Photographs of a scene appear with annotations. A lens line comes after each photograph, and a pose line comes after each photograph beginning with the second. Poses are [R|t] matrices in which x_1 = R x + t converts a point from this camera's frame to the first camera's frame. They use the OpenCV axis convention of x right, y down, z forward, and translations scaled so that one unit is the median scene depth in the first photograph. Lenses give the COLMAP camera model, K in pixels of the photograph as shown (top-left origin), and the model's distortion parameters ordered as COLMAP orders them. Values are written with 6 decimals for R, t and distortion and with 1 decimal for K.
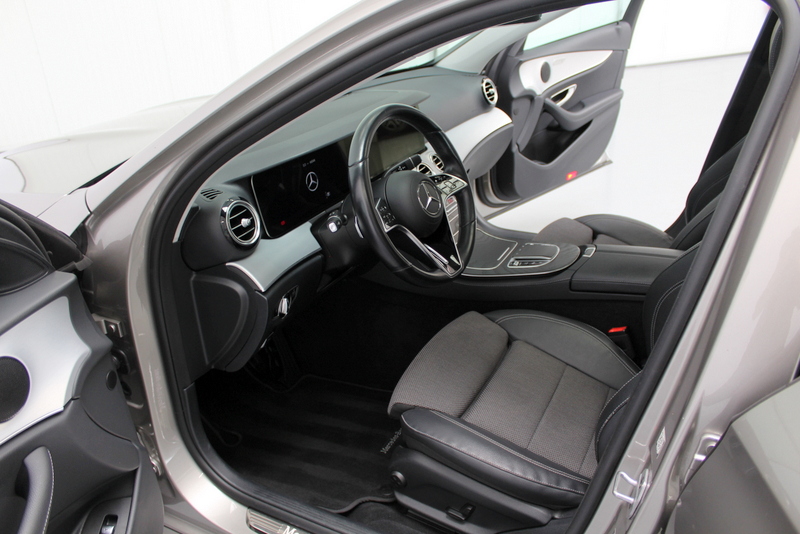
lens RADIAL K [[663.0, 0, 400.0], [0, 663.0, 267.0], [0, 0, 1]] dist [-0.178018, 0.184827]
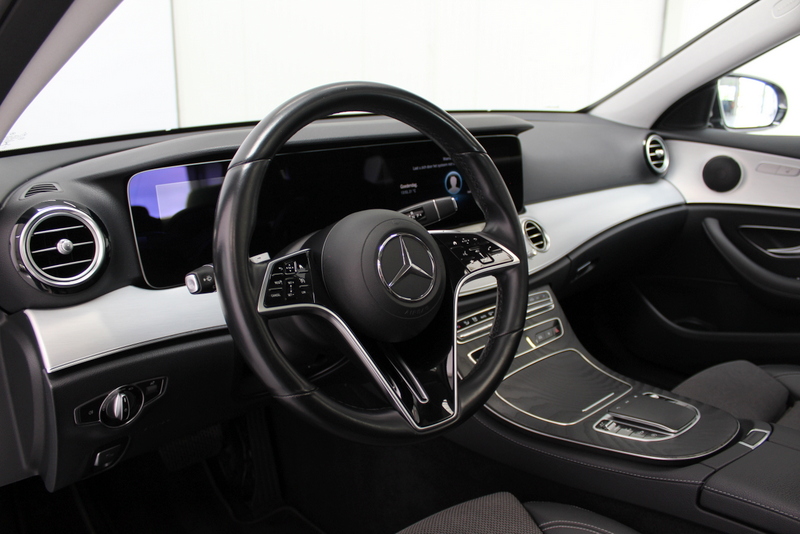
lens RADIAL K [[663.0, 0, 400.0], [0, 663.0, 267.0], [0, 0, 1]] dist [-0.178018, 0.184827]
pose [[0.934262, 0.171980, -0.312375, 0.162023], [-0.212658, 0.971899, -0.100940, -0.043117], [0.286237, 0.160734, 0.944581, 0.430449]]
